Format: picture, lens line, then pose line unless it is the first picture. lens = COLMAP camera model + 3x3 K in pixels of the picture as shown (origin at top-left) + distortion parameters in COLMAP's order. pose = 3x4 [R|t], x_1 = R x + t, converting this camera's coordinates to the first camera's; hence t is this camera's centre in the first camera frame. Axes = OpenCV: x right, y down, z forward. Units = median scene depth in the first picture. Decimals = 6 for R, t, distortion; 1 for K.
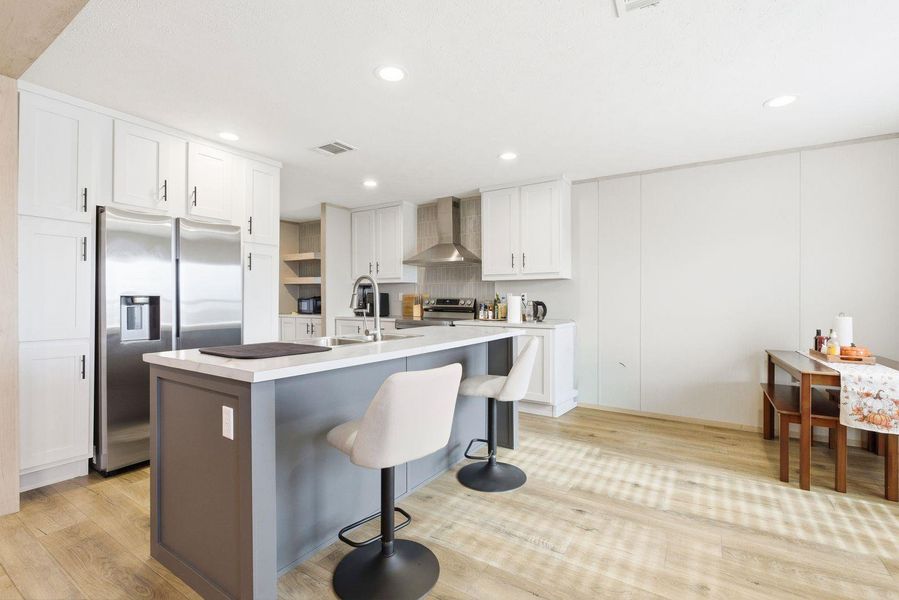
lens RADIAL K [[403.6, 0, 454.5], [0, 403.6, 299.0], [0, 0, 1]] dist [-0.004683, 0.001208]
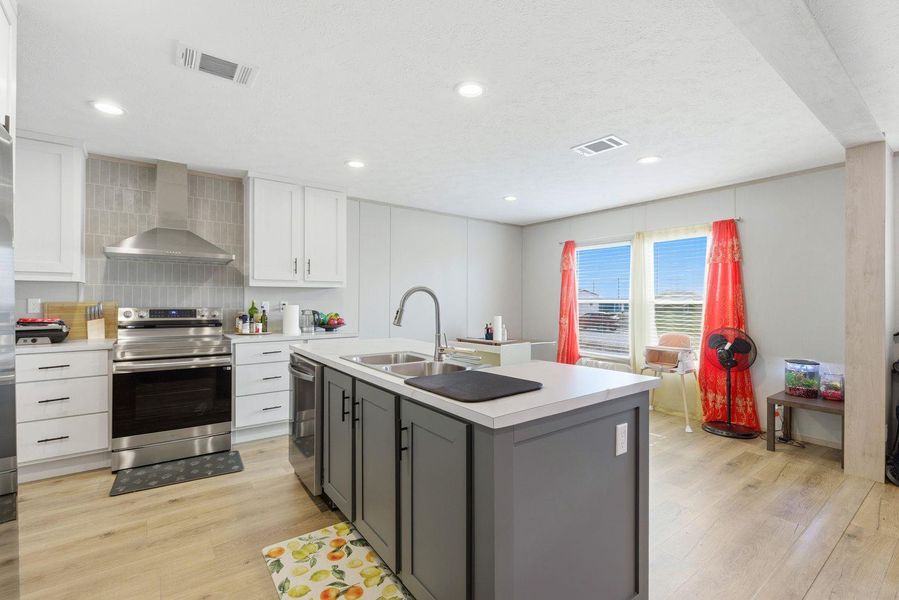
lens RADIAL K [[403.6, 0, 449.5], [0, 403.6, 301.5], [0, 0, 1]] dist [-0.004683, 0.001208]
pose [[0.358699, -0.000351, 0.933453, -0.812798], [-0.001003, 0.999999, 0.000761, -0.023181], [-0.933453, -0.001210, 0.358699, 0.500021]]
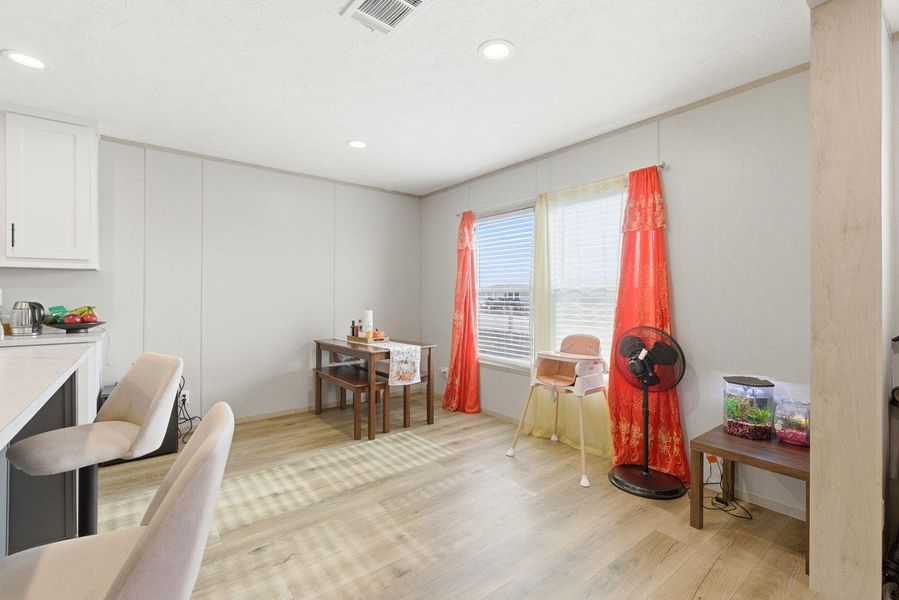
lens RADIAL K [[403.6, 0, 451.0], [0, 403.6, 297.1], [0, 0, 1]] dist [-0.004683, 0.001208]
pose [[0.332937, -0.000901, 0.942949, -0.251200], [0.000883, 0.999999, 0.000644, -0.003603], [-0.942949, 0.000618, 0.332938, 0.239958]]
